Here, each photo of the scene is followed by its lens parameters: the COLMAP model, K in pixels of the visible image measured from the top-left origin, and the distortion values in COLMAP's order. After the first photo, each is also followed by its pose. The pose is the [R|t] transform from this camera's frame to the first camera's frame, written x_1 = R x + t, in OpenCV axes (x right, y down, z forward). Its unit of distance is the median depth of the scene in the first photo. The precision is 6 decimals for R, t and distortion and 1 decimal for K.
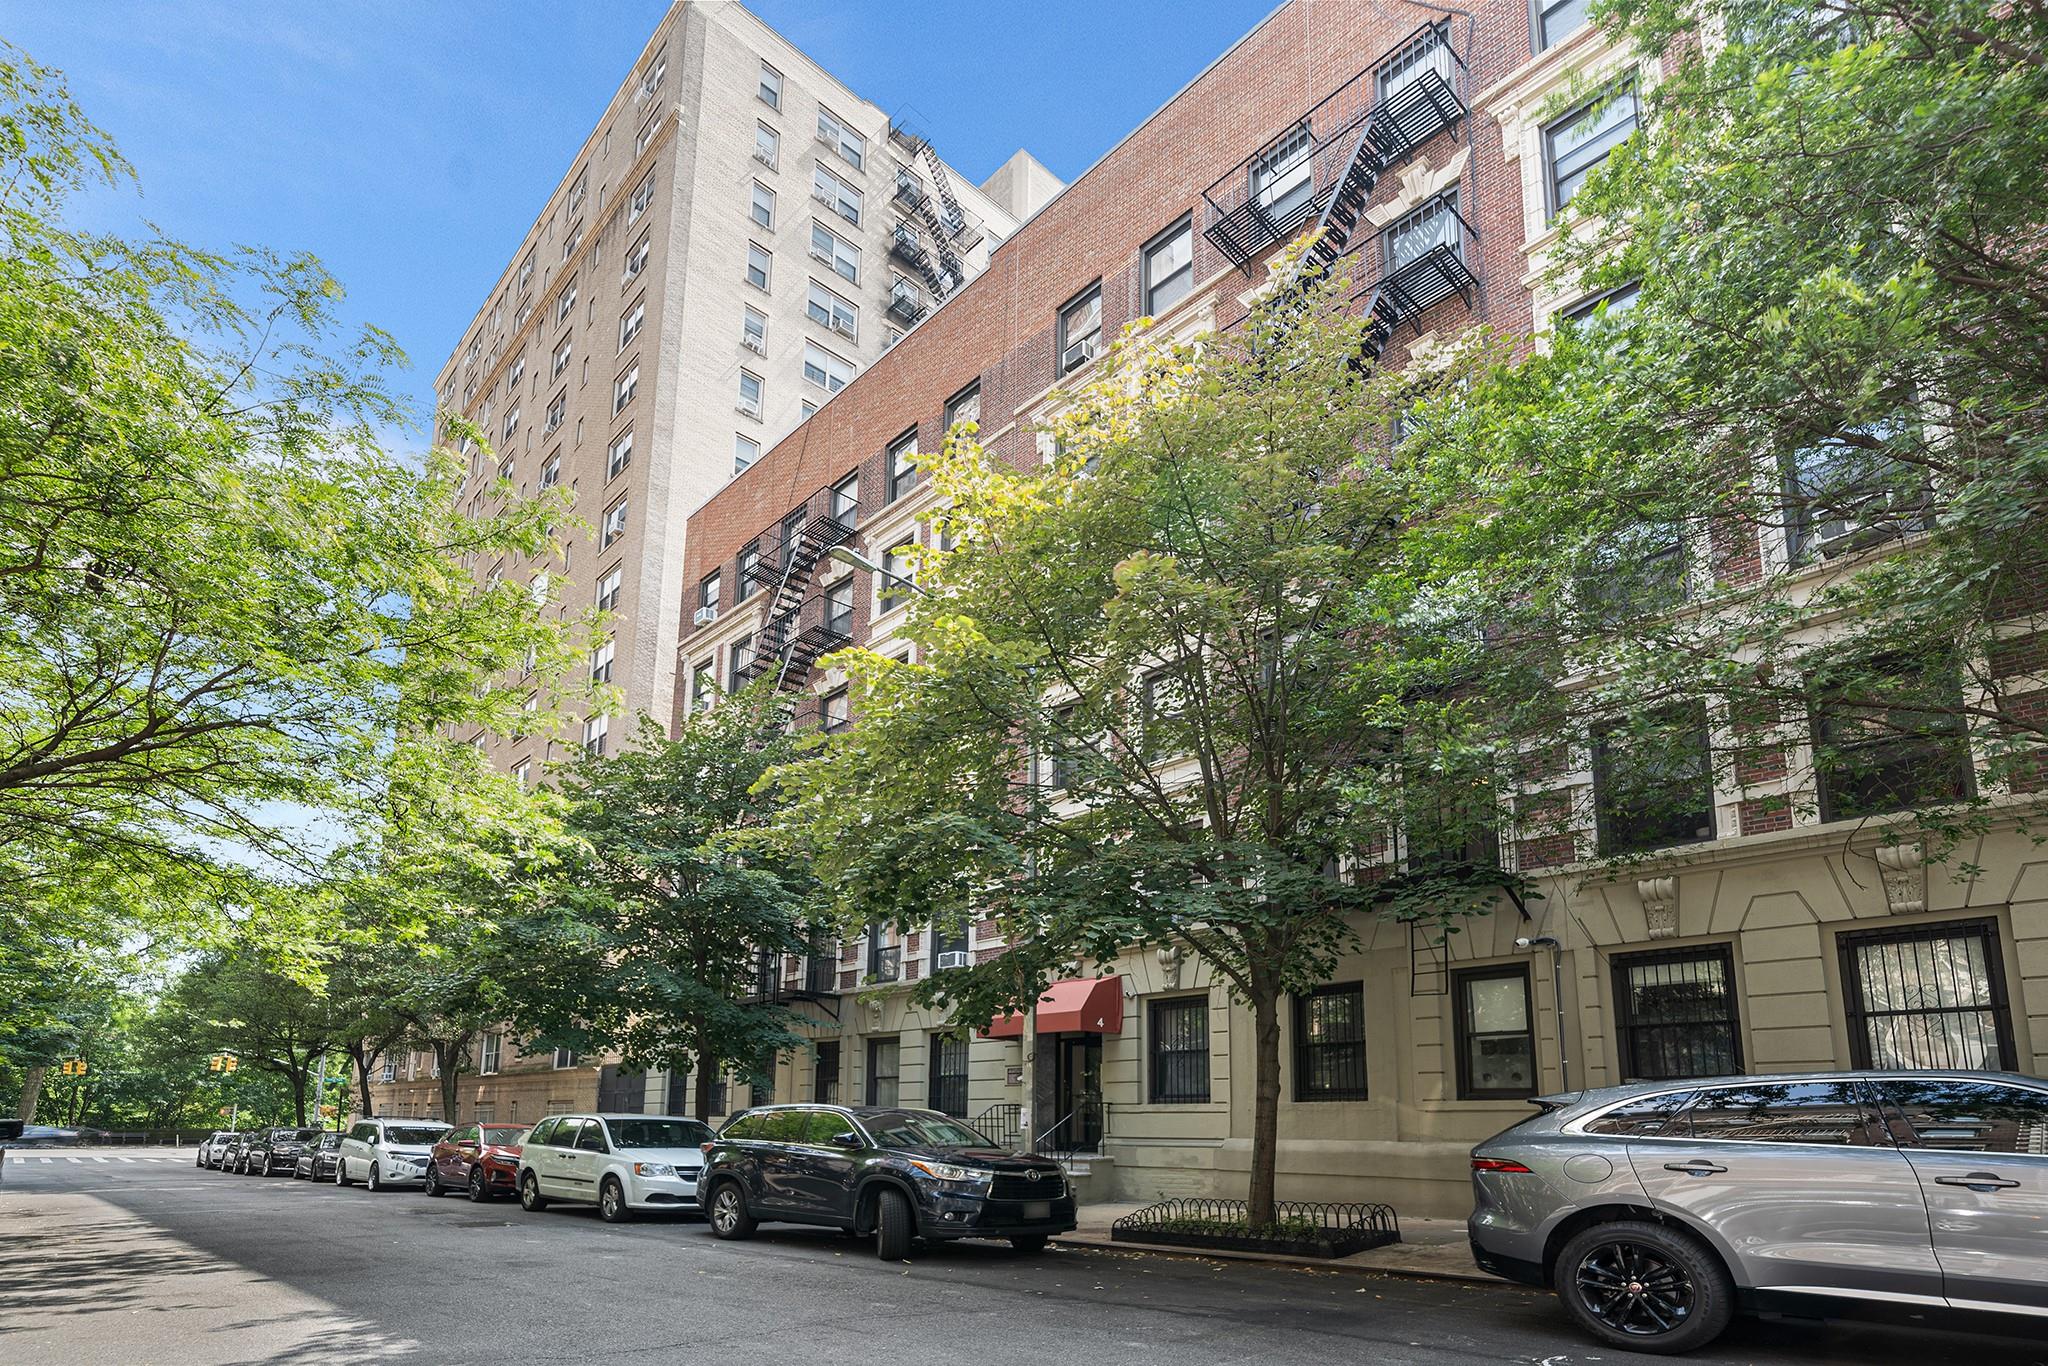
lens RADIAL K [[1447.8, 0, 1024.0], [0, 1447.8, 683.0], [0, 0, 1]] dist [0.000500, 0.000252]
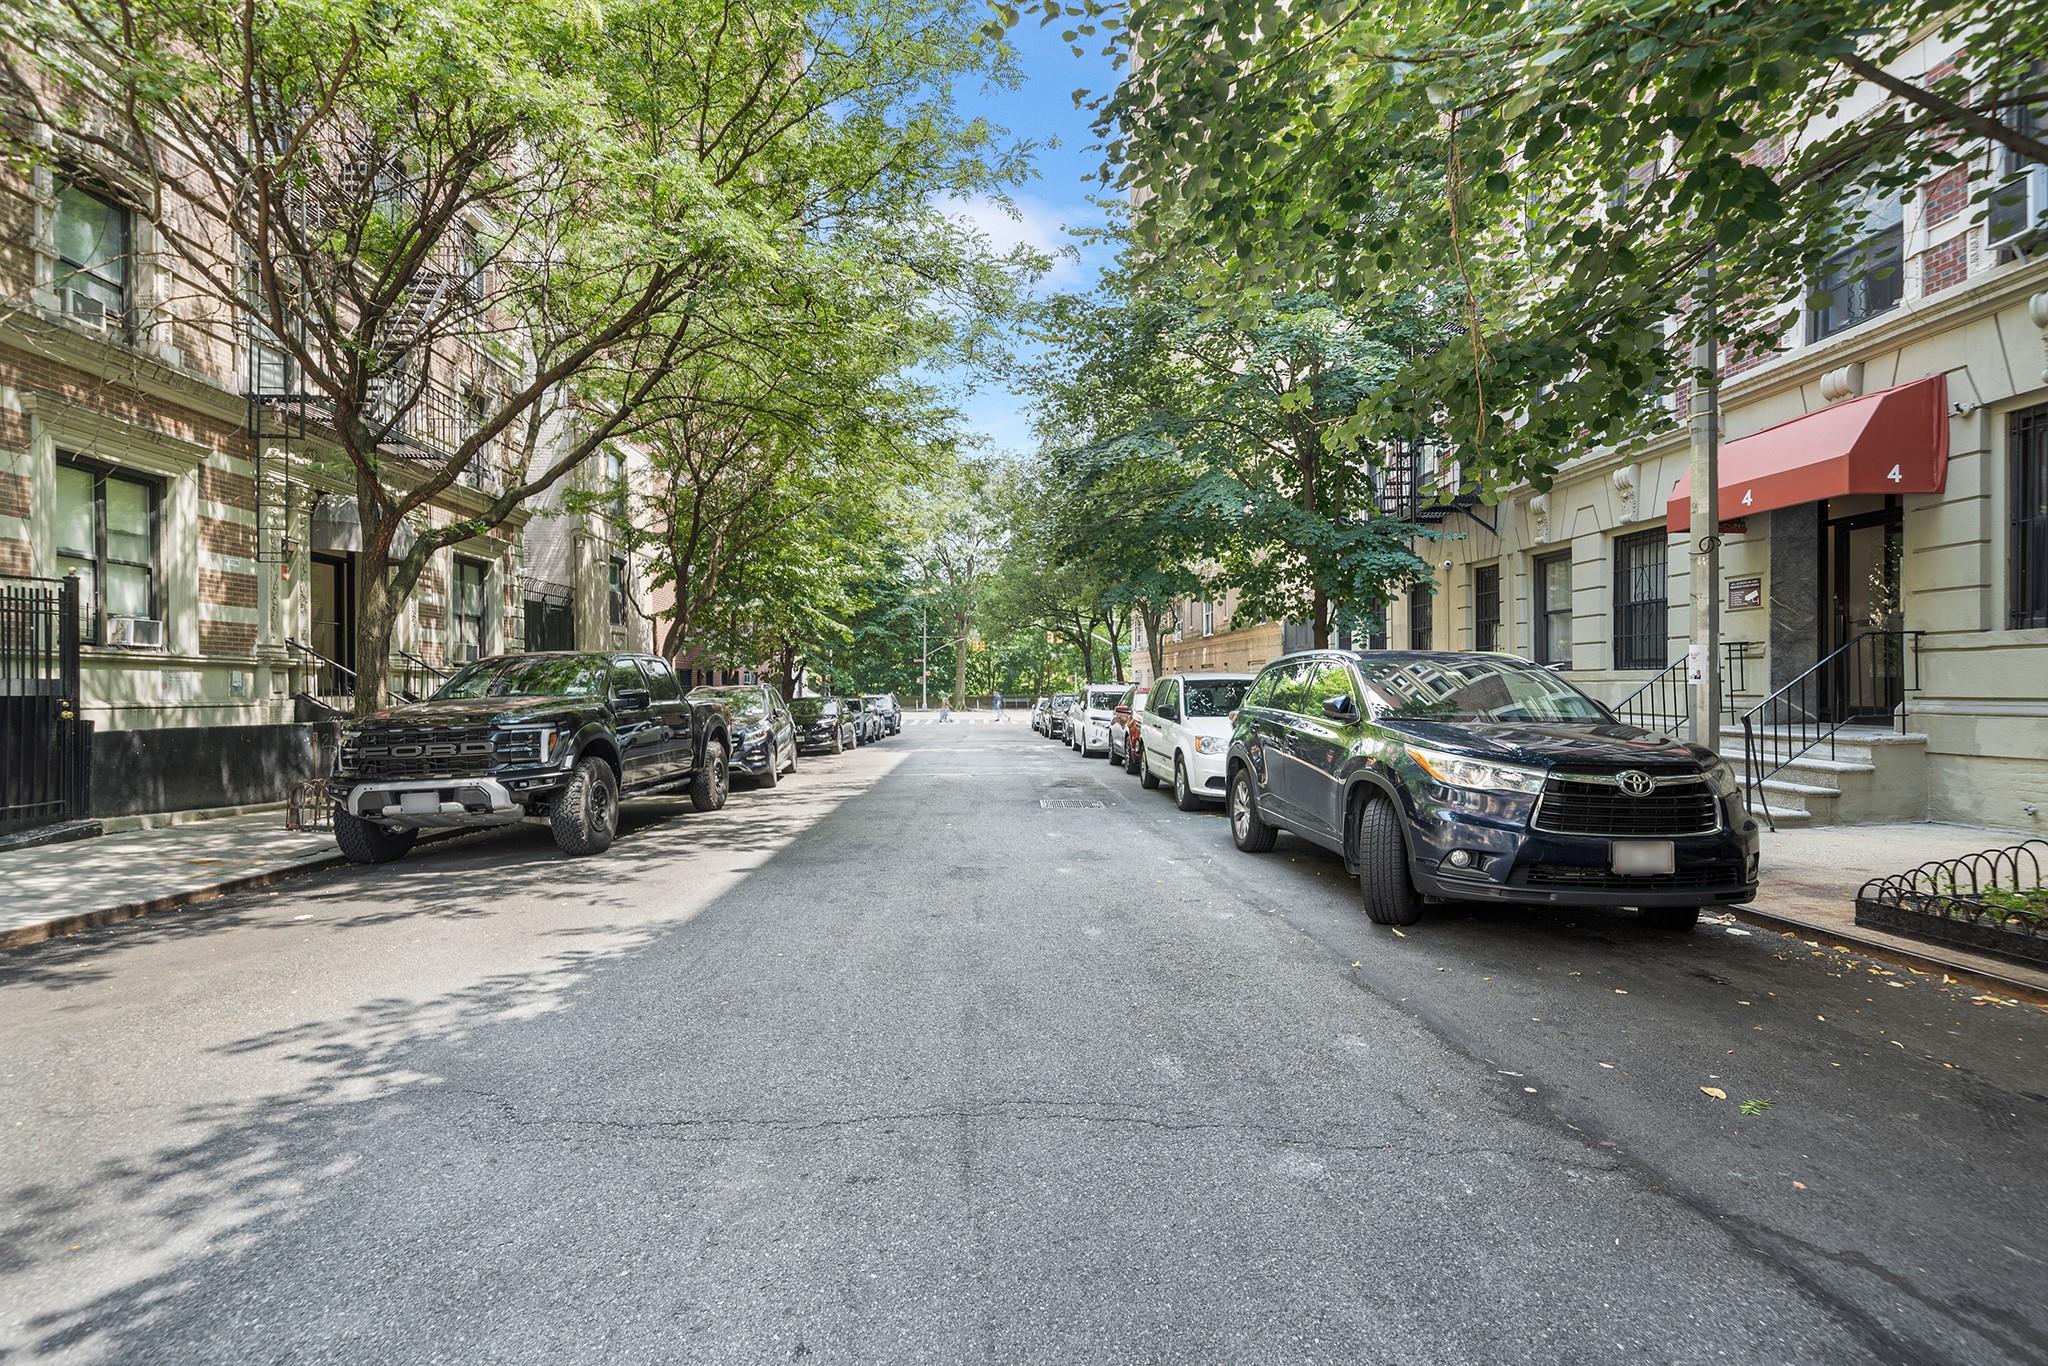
lens RADIAL K [[1447.8, 0, 1024.0], [0, 1447.8, 683.0], [0, 0, 1]] dist [0.000500, 0.000252]
pose [[0.835906, -0.015130, -0.548664, 0.074183], [0.173126, 0.955859, 0.237403, 0.135318], [0.520854, -0.293435, 0.801628, 0.435479]]
